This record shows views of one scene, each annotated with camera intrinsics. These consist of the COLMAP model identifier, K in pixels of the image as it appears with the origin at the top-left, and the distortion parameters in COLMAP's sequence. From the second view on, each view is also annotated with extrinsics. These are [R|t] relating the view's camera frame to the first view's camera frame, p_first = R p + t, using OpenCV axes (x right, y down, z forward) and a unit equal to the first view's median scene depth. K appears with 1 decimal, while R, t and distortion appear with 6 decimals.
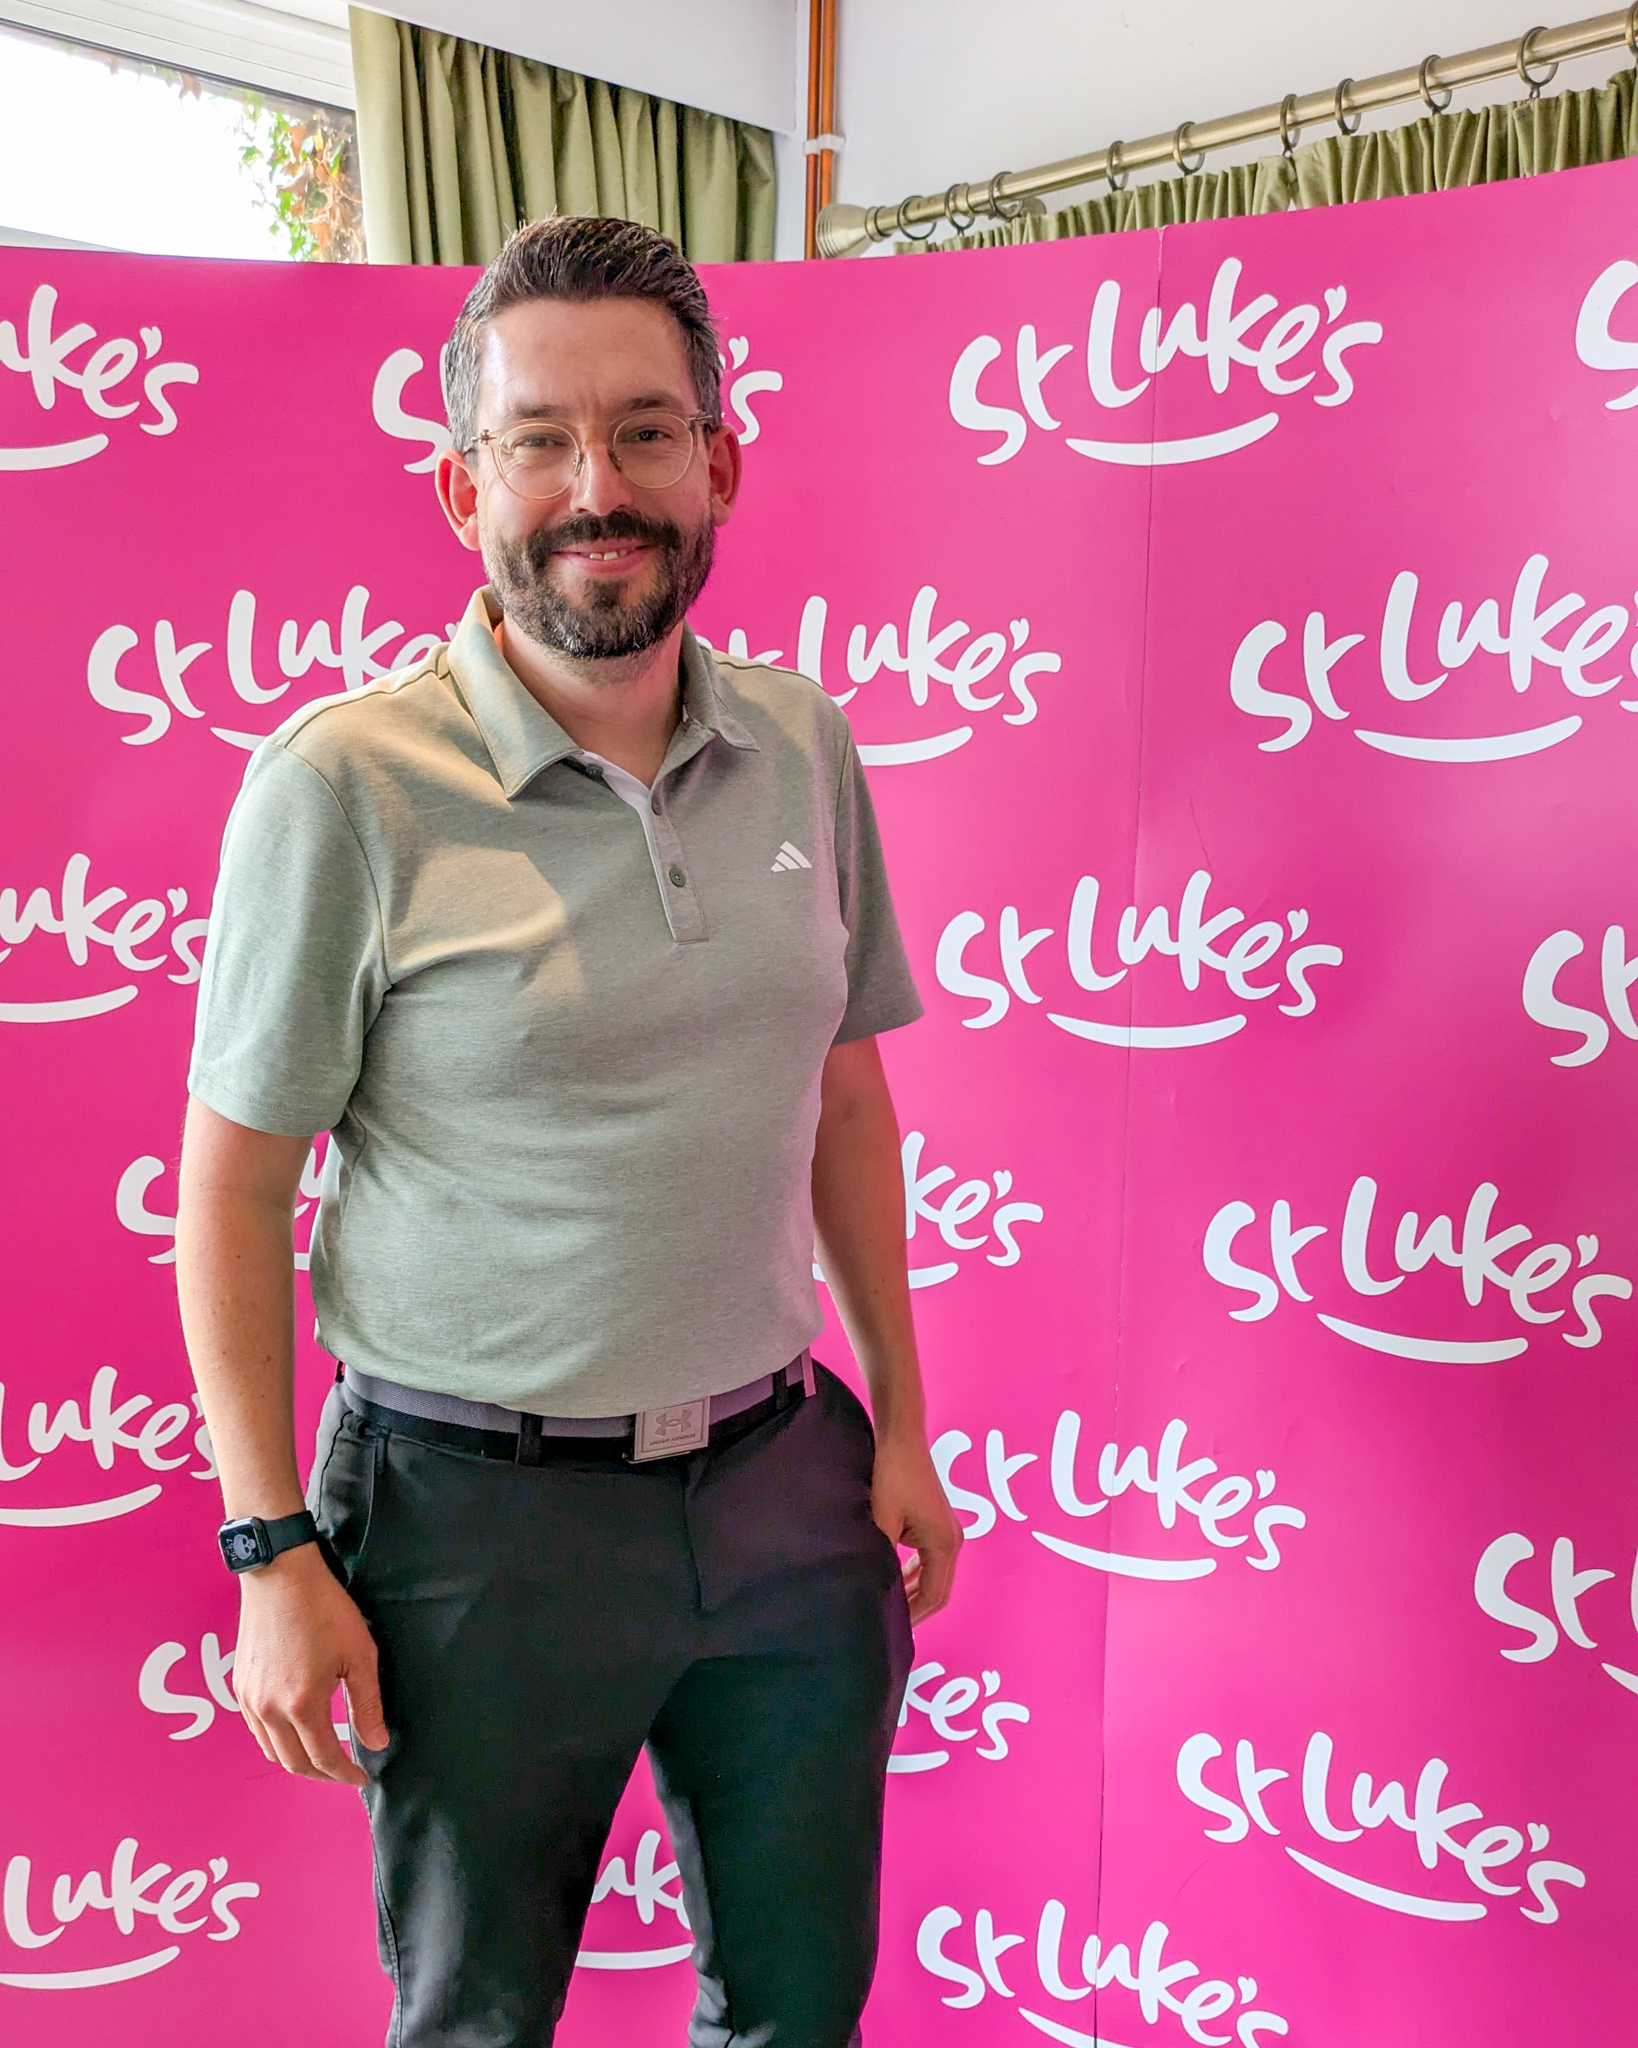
lens RADIAL K [[2153.9, 0, 789.7], [0, 2153.9, 1228.0], [0, 0, 1]] dist [0.043195, -0.057285]
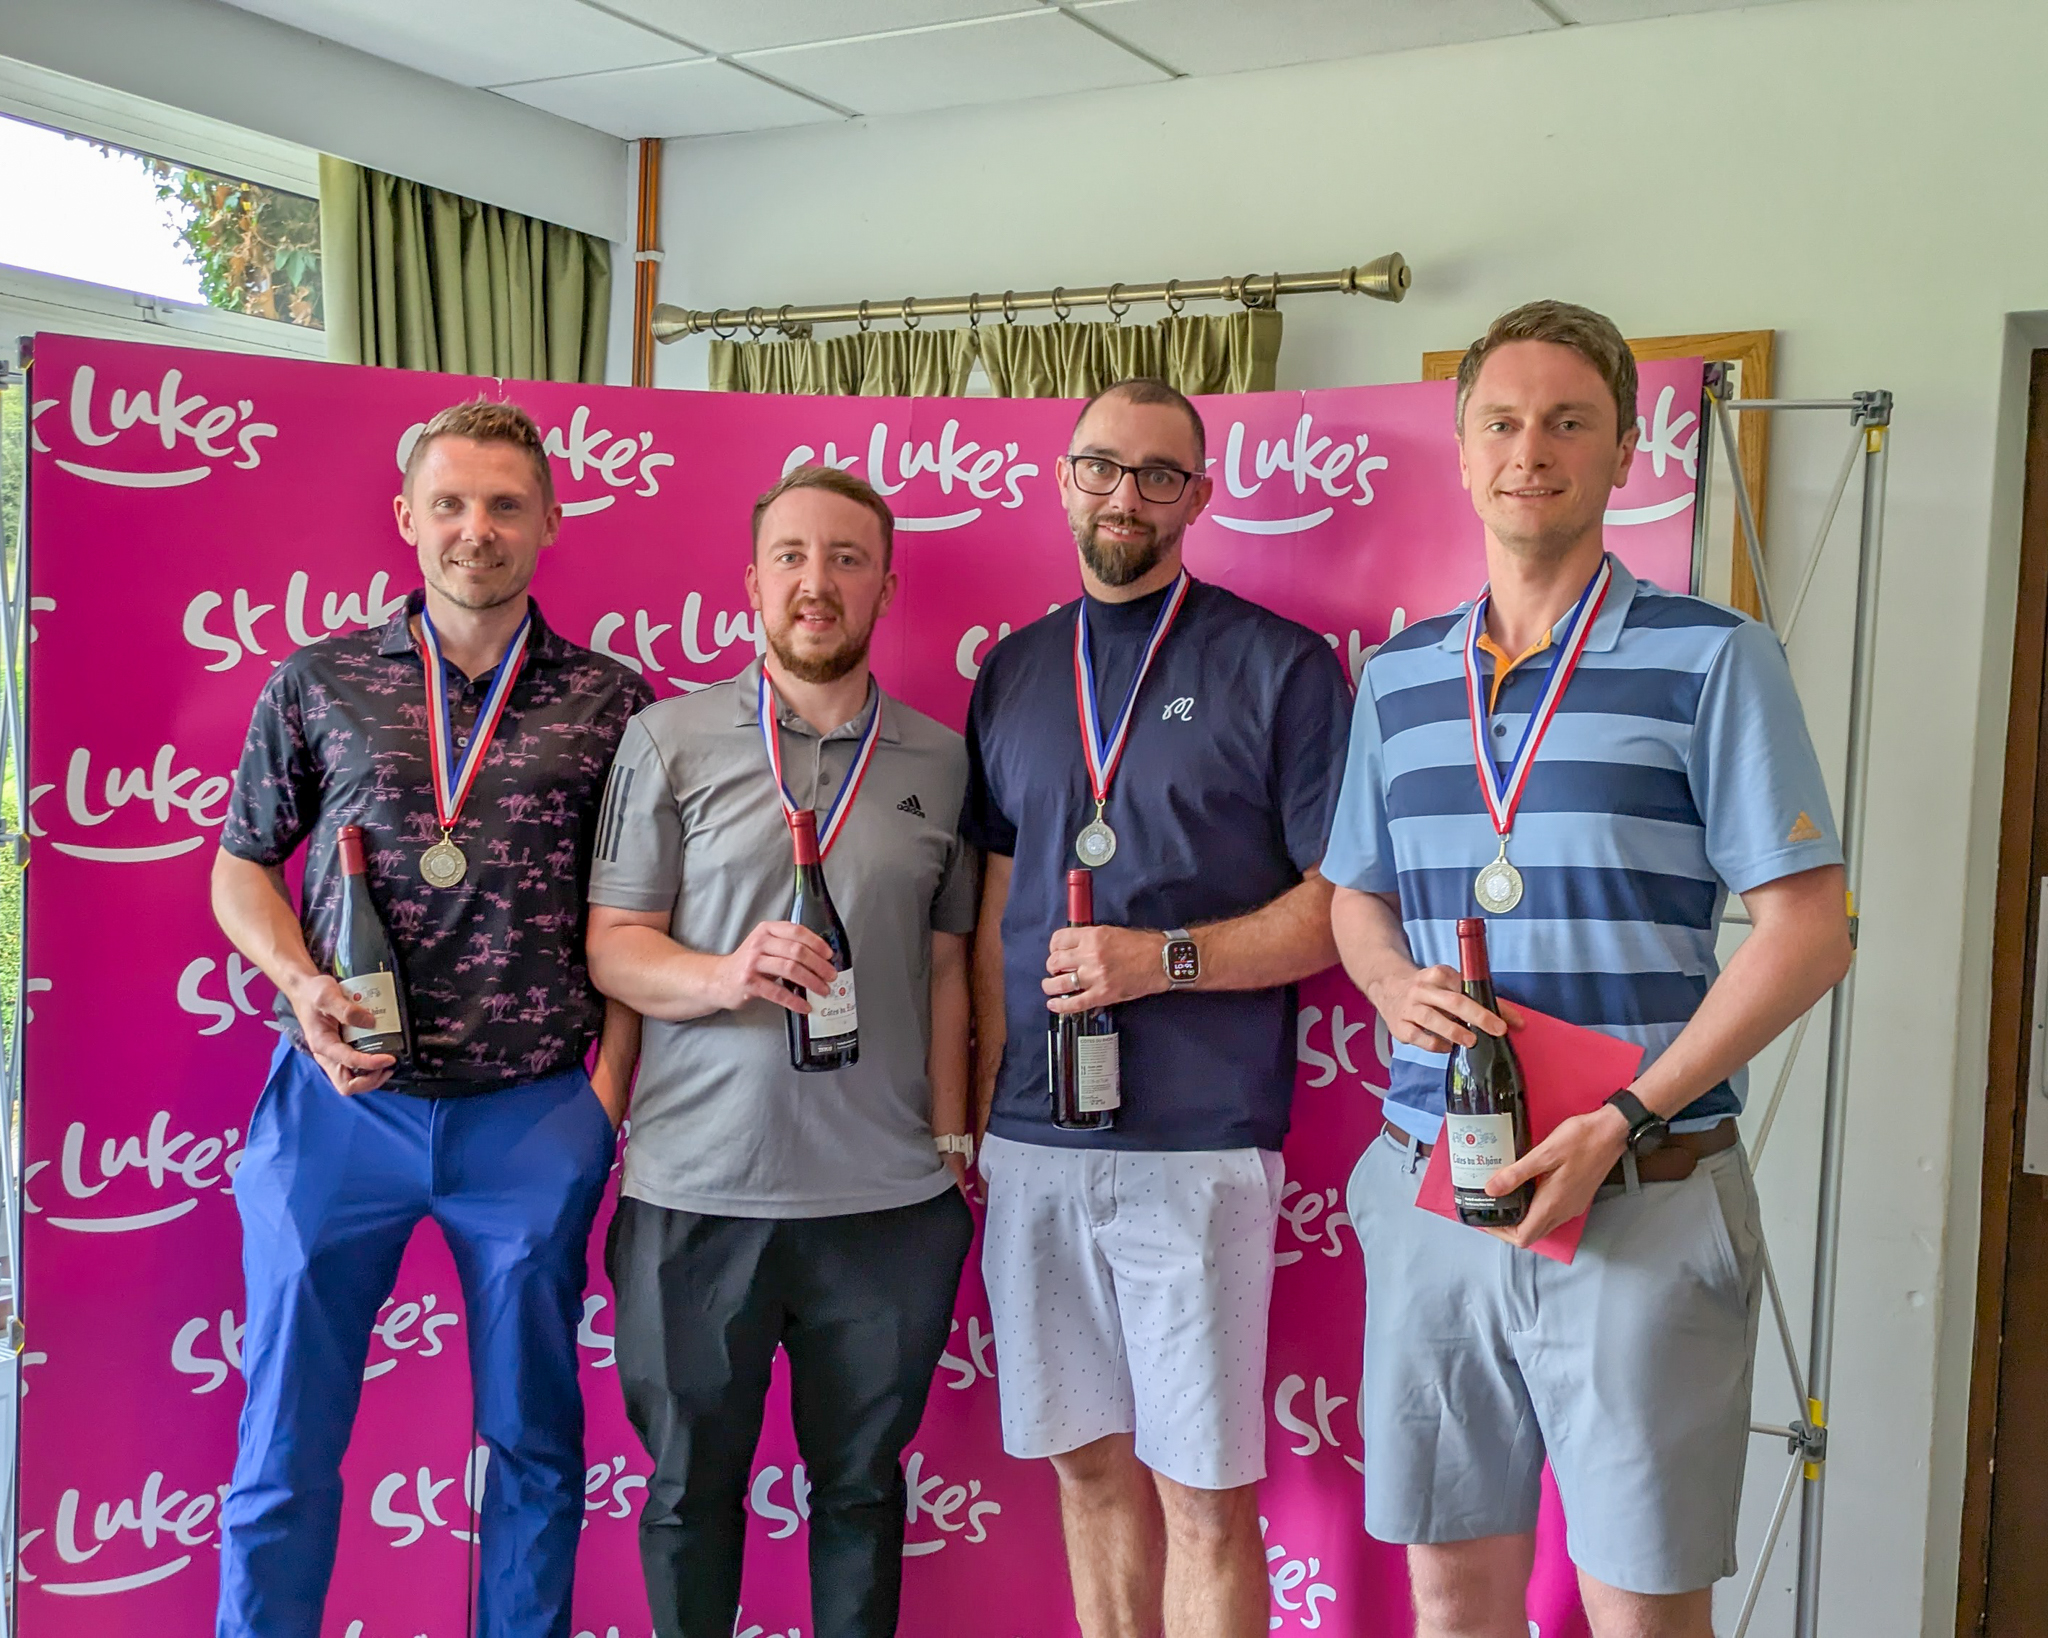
lens RADIAL K [[2053.6, 0, 1101.8], [0, 2053.6, 815.7], [0, 0, 1]] dist [0.062967, -0.069365]
pose [[0.954506, 0.007591, 0.298094, -0.127643], [0.030210, 0.992071, -0.121997, 0.052014], [-0.296656, 0.125452, 0.946708, -0.413287]]
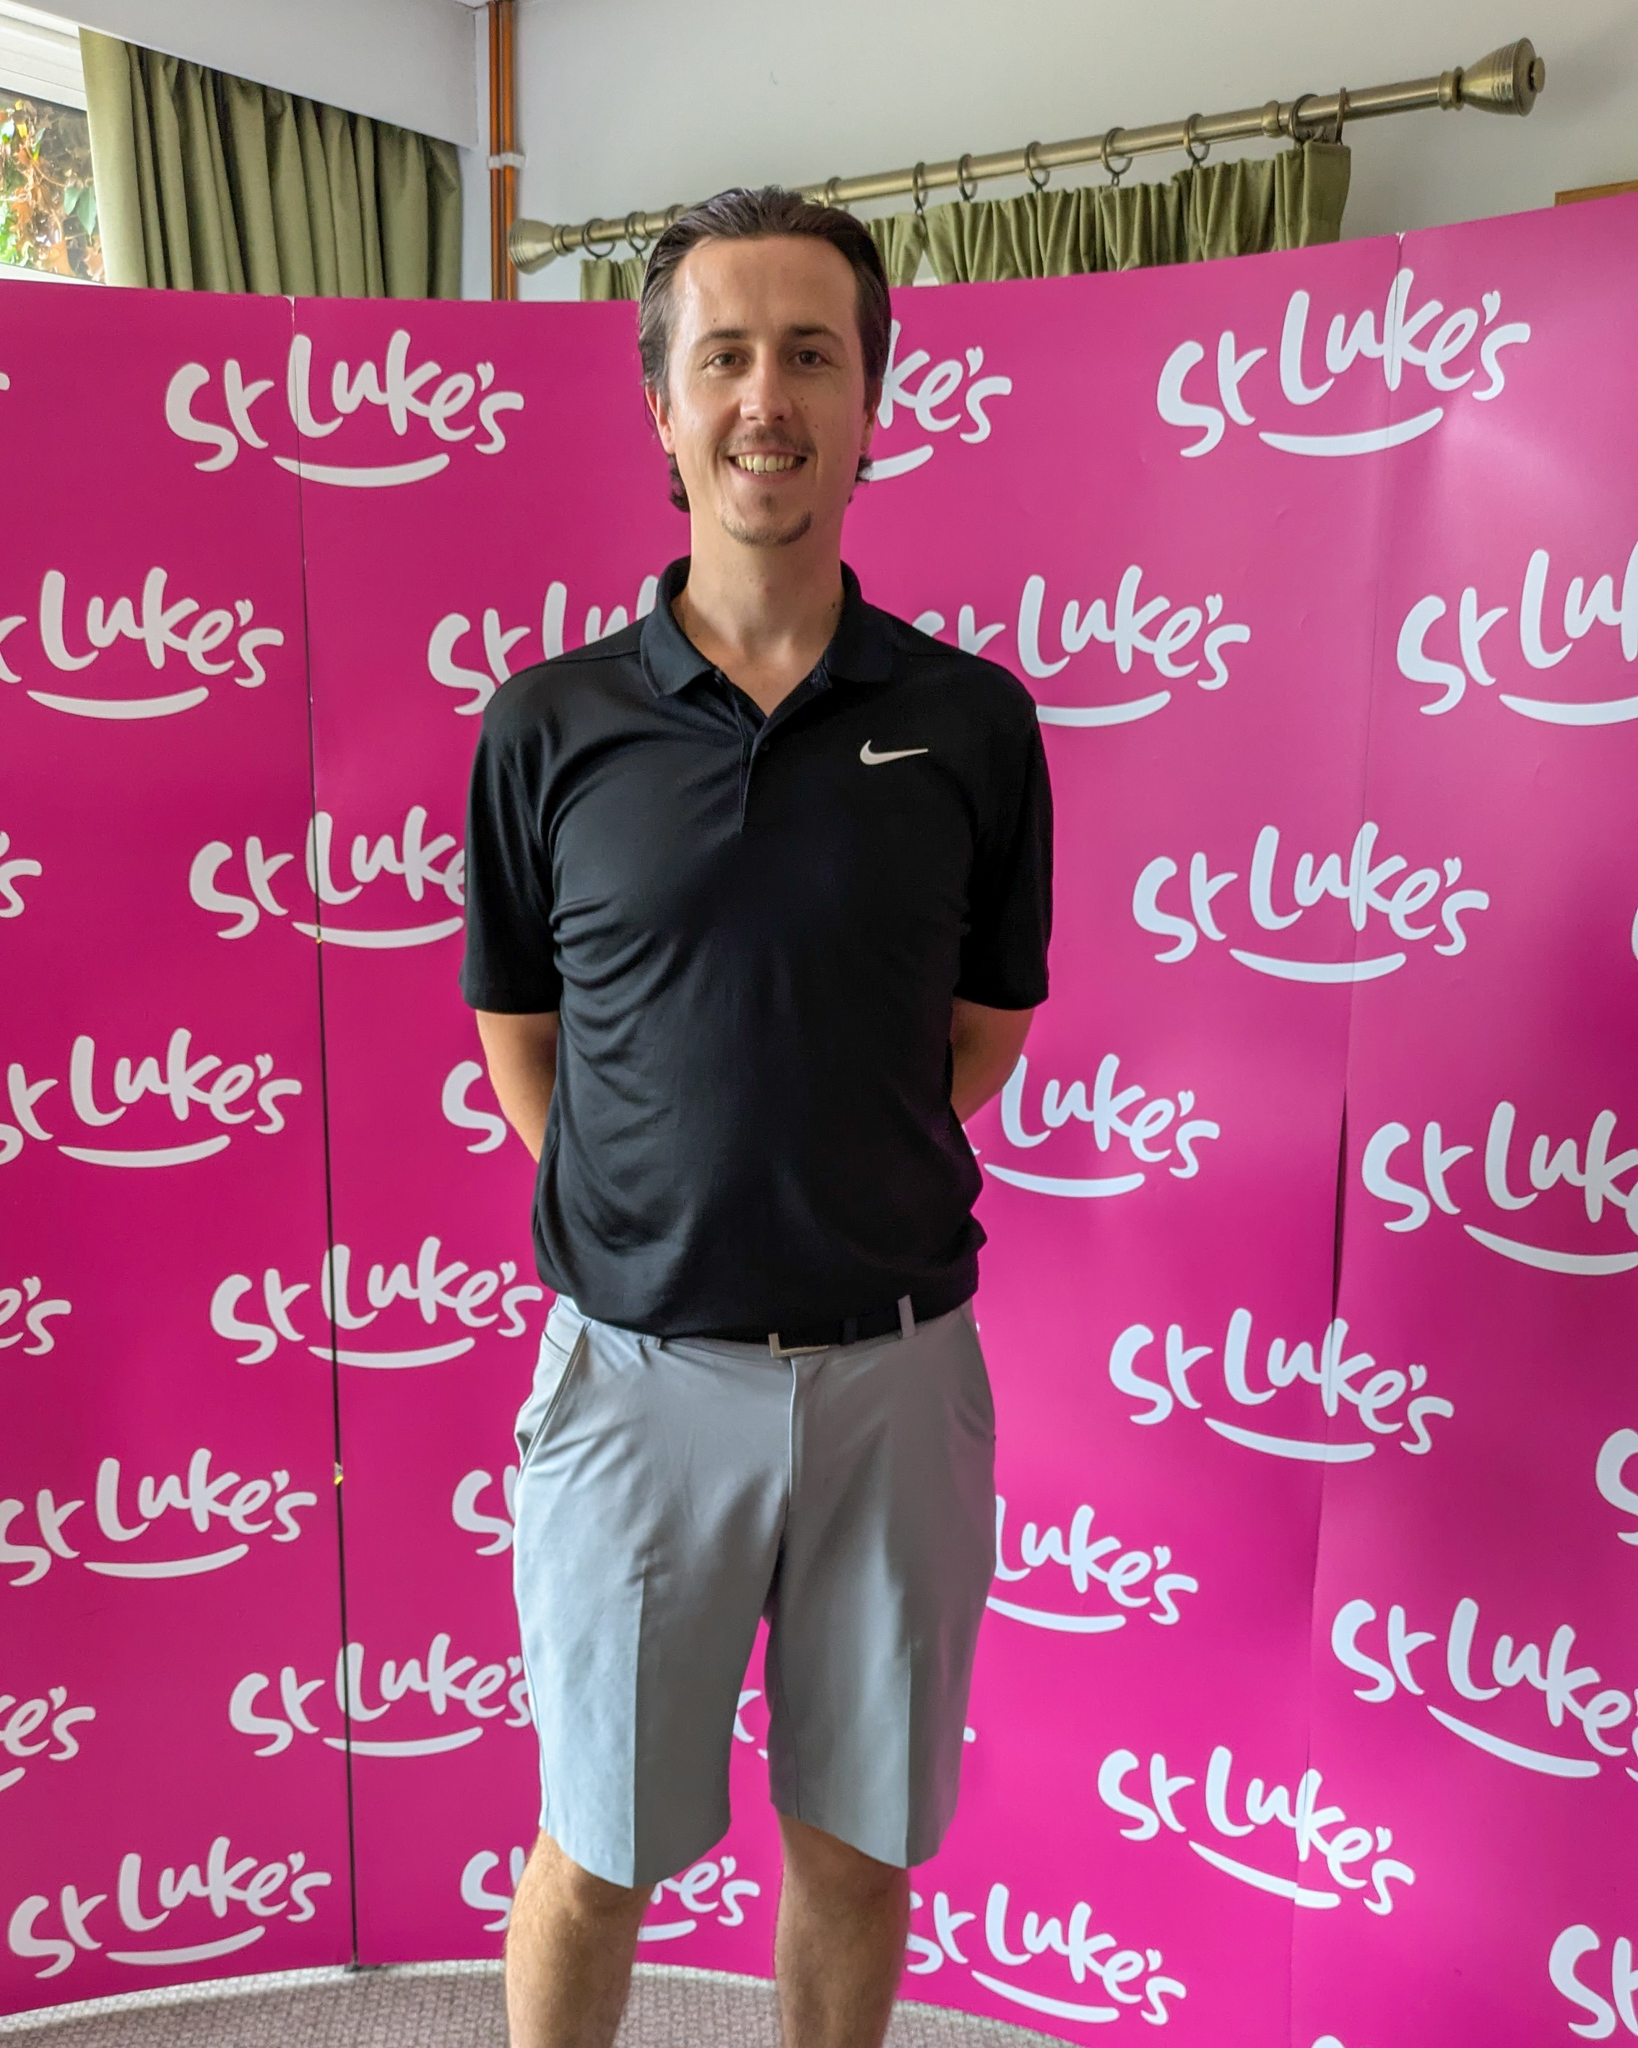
lens RADIAL K [[2124.0, 0, 797.0], [0, 2124.0, 1185.6], [0, 0, 1]] dist [0.078787, -0.120212]
pose [[0.983247, -0.040900, 0.177632, -0.068928], [0.038074, 0.999089, 0.019287, 0.020228], [-0.178259, -0.012201, 0.983908, -0.163632]]
